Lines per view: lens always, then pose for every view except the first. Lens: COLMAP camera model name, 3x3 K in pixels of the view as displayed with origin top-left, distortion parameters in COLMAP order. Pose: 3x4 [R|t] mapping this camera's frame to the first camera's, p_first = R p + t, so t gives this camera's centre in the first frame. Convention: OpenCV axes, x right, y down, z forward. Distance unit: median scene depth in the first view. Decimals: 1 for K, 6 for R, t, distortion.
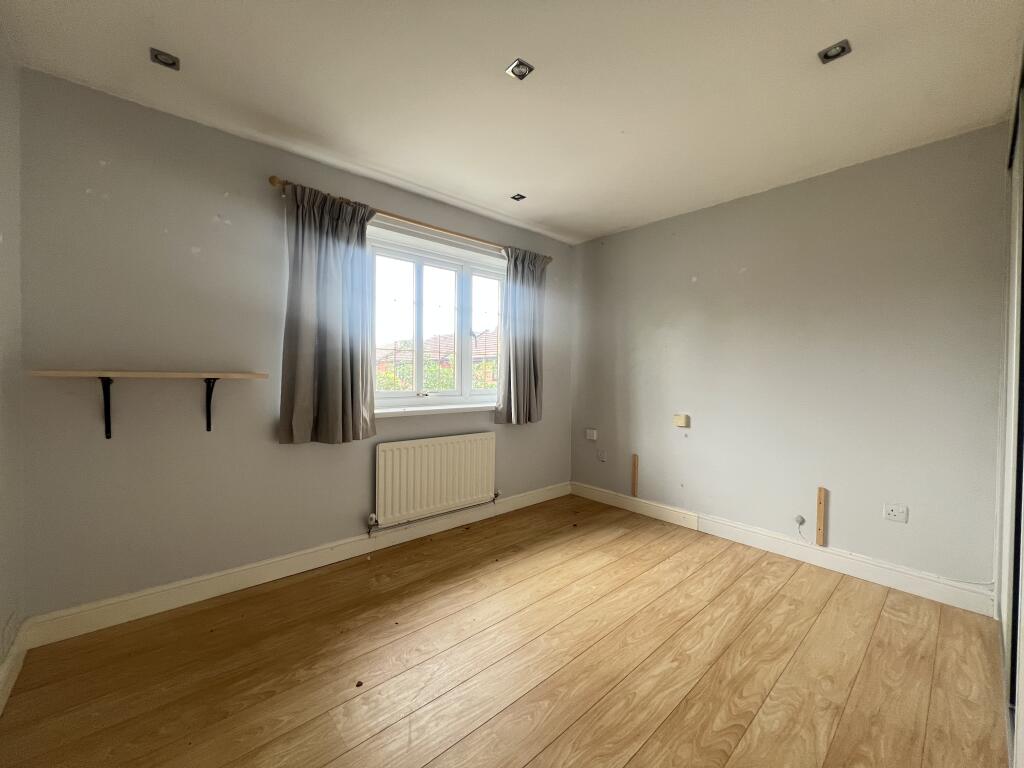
lens RADIAL K [[408.9, 0, 506.1], [0, 408.9, 378.7], [0, 0, 1]] dist [0.001025, 0.000419]
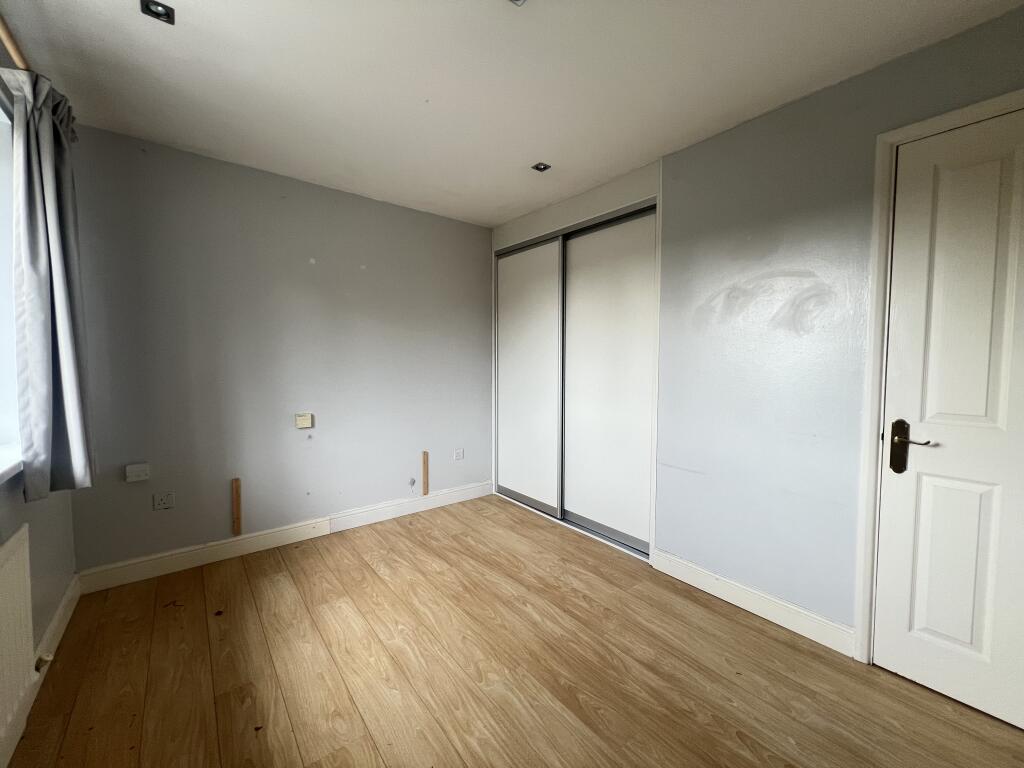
lens RADIAL K [[408.9, 0, 509.8], [0, 408.9, 381.7], [0, 0, 1]] dist [0.001025, 0.000419]
pose [[0.051692, -0.062754, 0.996689, -0.586145], [0.008880, 0.998013, 0.062377, -0.045527], [-0.998624, 0.005626, 0.052147, 0.733273]]
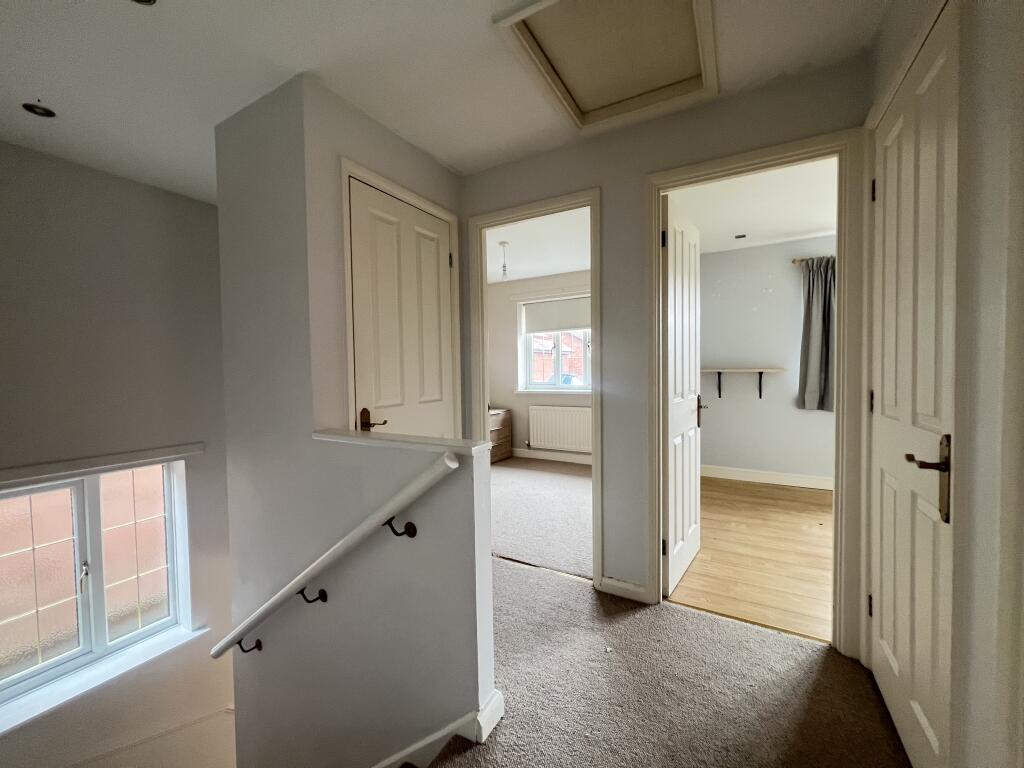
lens RADIAL K [[408.9, 0, 515.1], [0, 408.9, 379.3], [0, 0, 1]] dist [0.001025, 0.000419]
pose [[0.332265, 0.015013, -0.943067, 0.703129], [0.004388, 0.999838, 0.017463, -0.004452], [0.943176, -0.009940, 0.332145, -0.734521]]
